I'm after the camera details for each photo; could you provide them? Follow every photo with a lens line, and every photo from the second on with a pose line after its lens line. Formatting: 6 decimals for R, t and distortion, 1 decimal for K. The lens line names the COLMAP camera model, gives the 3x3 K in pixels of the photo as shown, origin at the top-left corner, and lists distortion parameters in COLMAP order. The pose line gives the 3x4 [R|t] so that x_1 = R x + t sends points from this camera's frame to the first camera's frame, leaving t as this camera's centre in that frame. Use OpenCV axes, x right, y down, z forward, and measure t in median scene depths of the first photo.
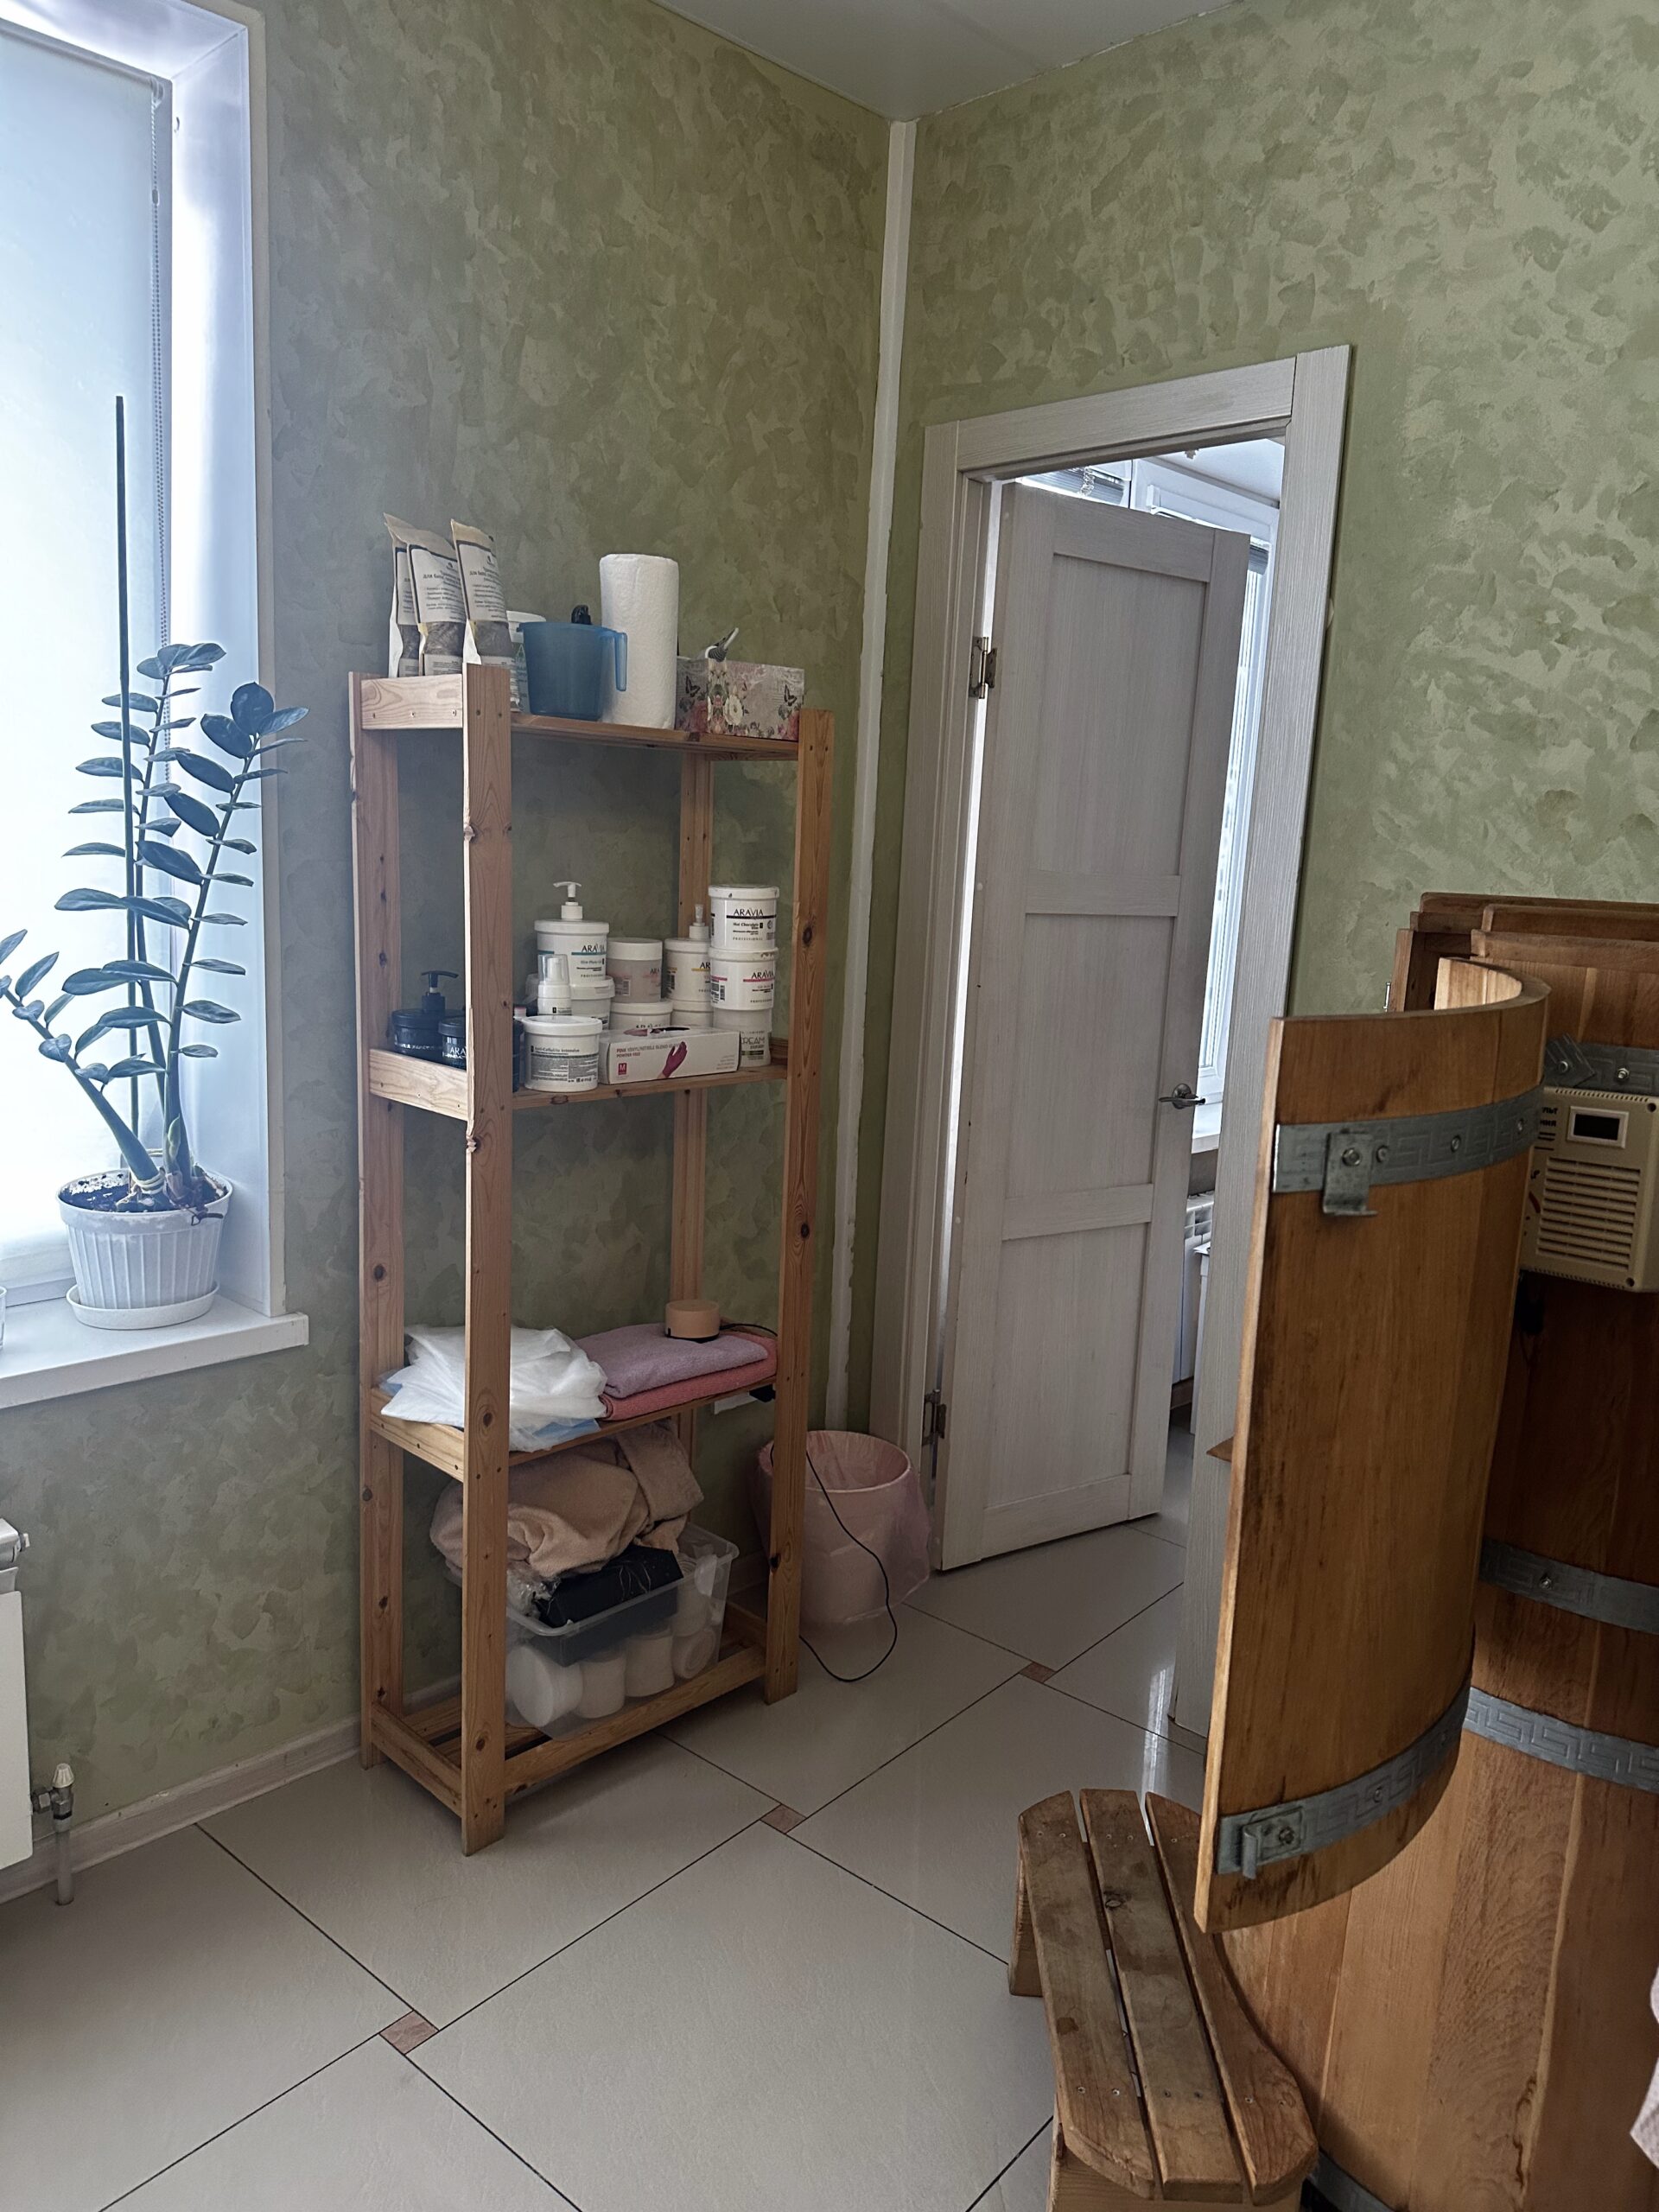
lens RADIAL K [[1690.4, 0, 767.3], [0, 1690.4, 1167.4], [0, 0, 1]] dist [0.068669, -0.086146]
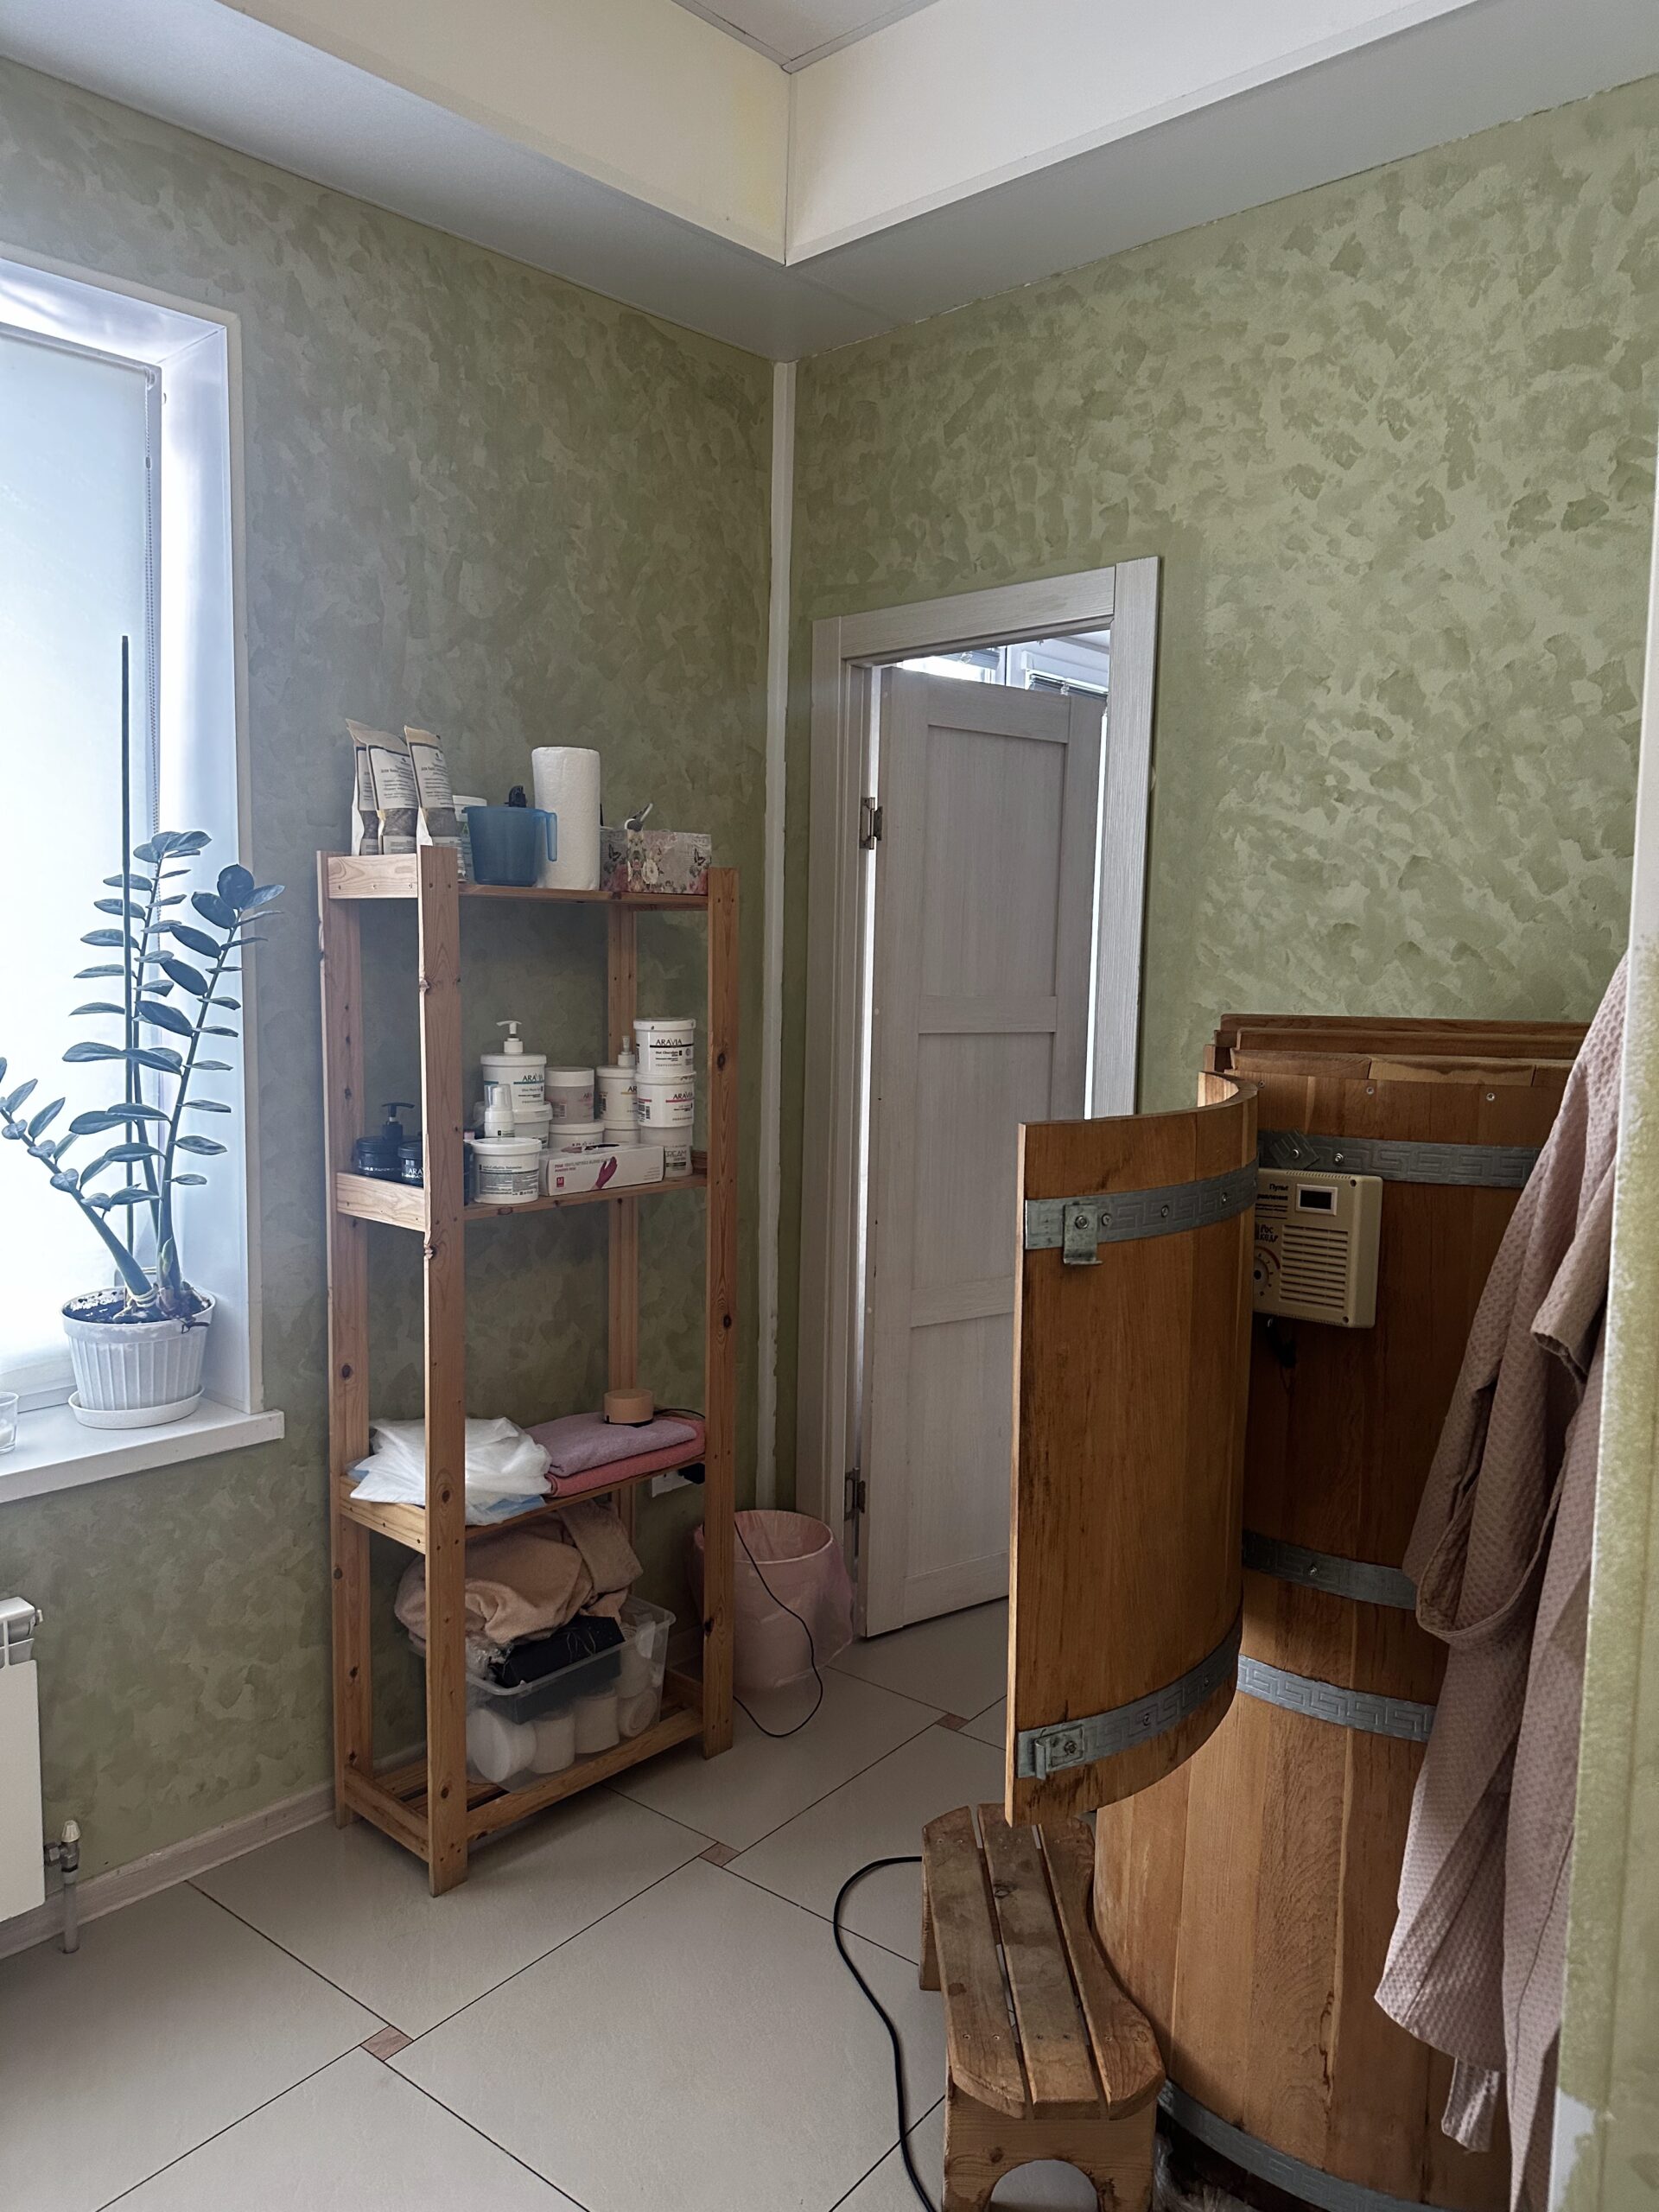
lens RADIAL K [[1699.9, 0, 748.8], [0, 1699.9, 1107.4], [0, 0, 1]] dist [0.096380, -0.140242]
pose [[0.999236, -0.031807, 0.022727, 0.017622], [0.033966, 0.994208, -0.101961, 0.013496], [-0.019352, 0.102655, 0.994529, -0.155700]]
